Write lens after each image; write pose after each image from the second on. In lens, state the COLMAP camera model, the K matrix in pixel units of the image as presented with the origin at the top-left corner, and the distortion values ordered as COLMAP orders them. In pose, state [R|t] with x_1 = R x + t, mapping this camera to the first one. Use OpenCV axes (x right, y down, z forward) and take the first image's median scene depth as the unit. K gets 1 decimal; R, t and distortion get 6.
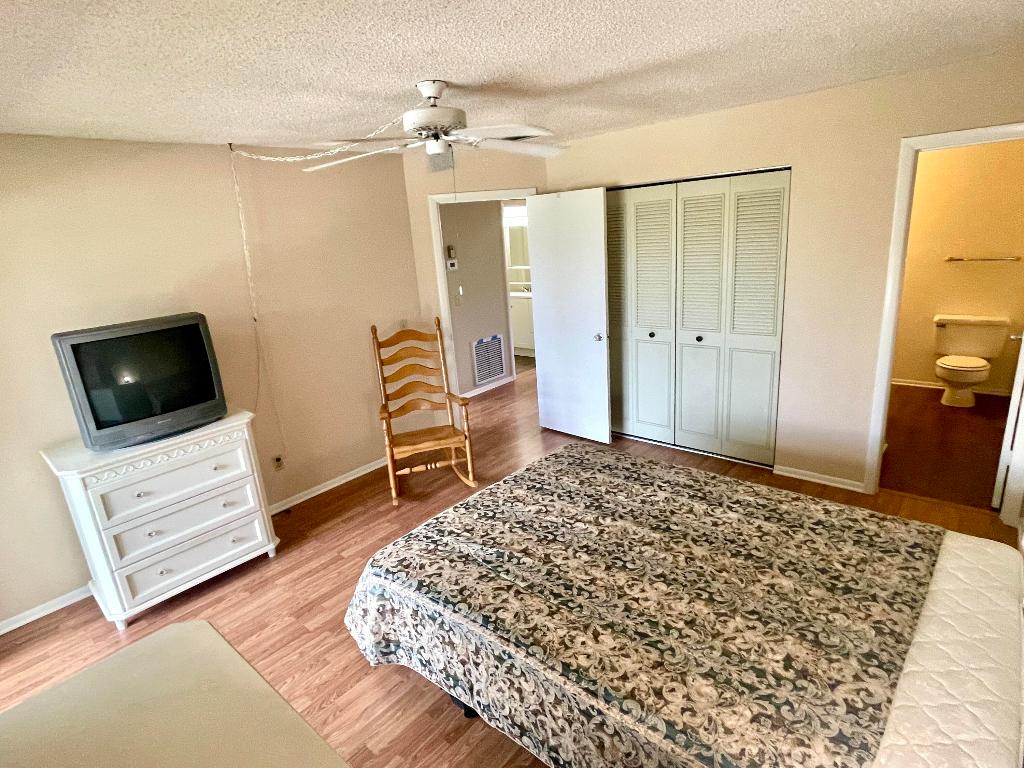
lens RADIAL K [[544.0, 0, 512.0], [0, 544.0, 384.0], [0, 0, 1]] dist [-0.001258, -0.000592]
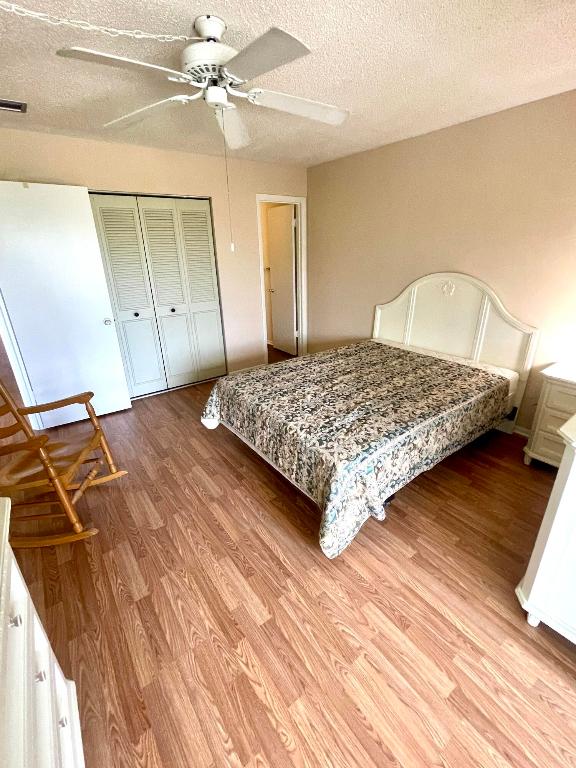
lens RADIAL K [[342.2, 0, 288.0], [0, 342.2, 384.0], [0, 0, 1]] dist [-0.000285, -0.001535]
pose [[0.208812, -0.299130, 0.931085, -0.966467], [0.281671, 0.930124, 0.235651, -0.051204], [-0.936514, 0.213053, 0.278477, 0.894009]]
